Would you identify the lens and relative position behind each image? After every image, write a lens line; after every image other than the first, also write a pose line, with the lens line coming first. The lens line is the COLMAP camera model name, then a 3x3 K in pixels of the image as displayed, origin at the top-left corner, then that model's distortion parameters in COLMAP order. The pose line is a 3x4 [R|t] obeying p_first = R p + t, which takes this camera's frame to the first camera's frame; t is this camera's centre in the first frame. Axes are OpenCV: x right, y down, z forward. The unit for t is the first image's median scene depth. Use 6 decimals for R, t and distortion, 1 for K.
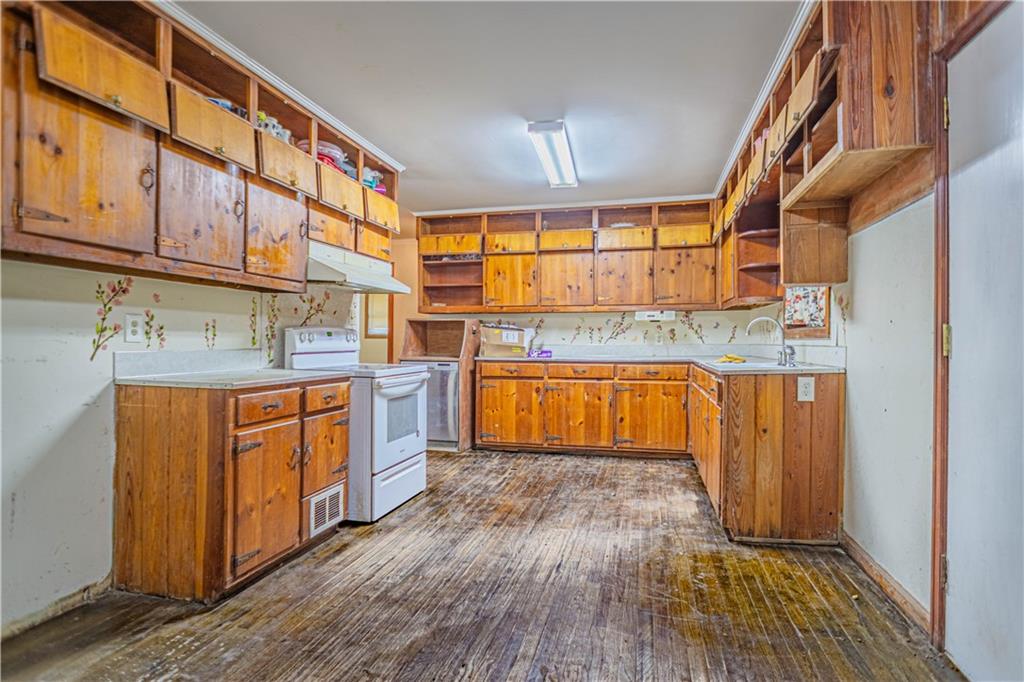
lens RADIAL K [[587.5, 0, 509.8], [0, 587.5, 336.5], [0, 0, 1]] dist [-0.022114, 0.007586]
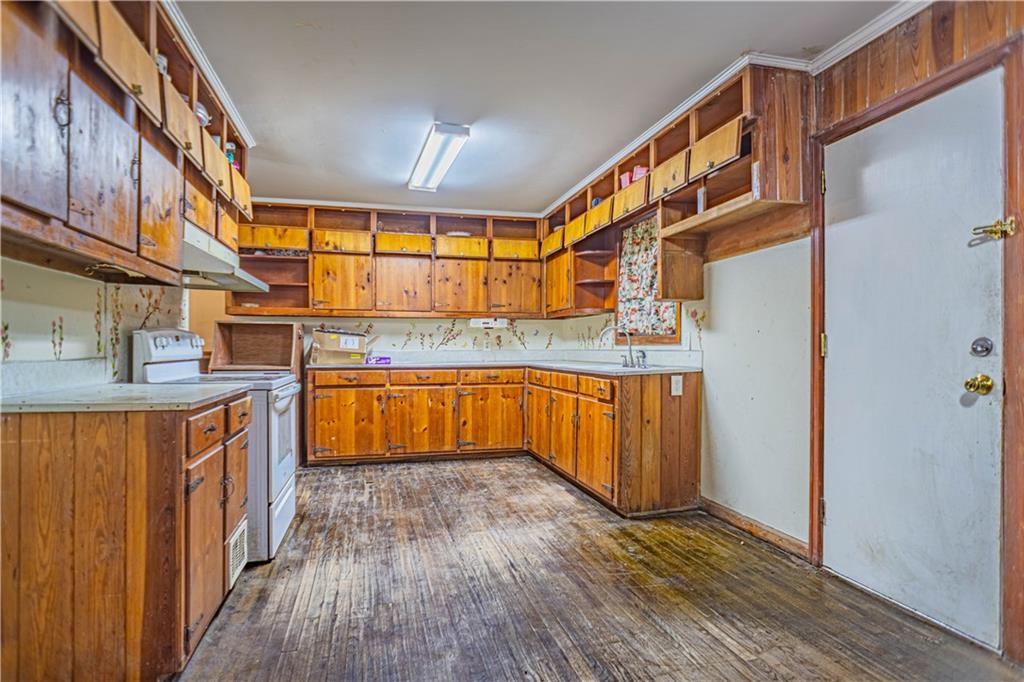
lens RADIAL K [[587.5, 0, 513.1], [0, 587.5, 350.1], [0, 0, 1]] dist [-0.022114, 0.007586]
pose [[0.865474, -0.004145, 0.500936, -0.398742], [-0.001781, 0.999934, 0.011351, 0.002294], [-0.500950, -0.010716, 0.865410, 0.104761]]
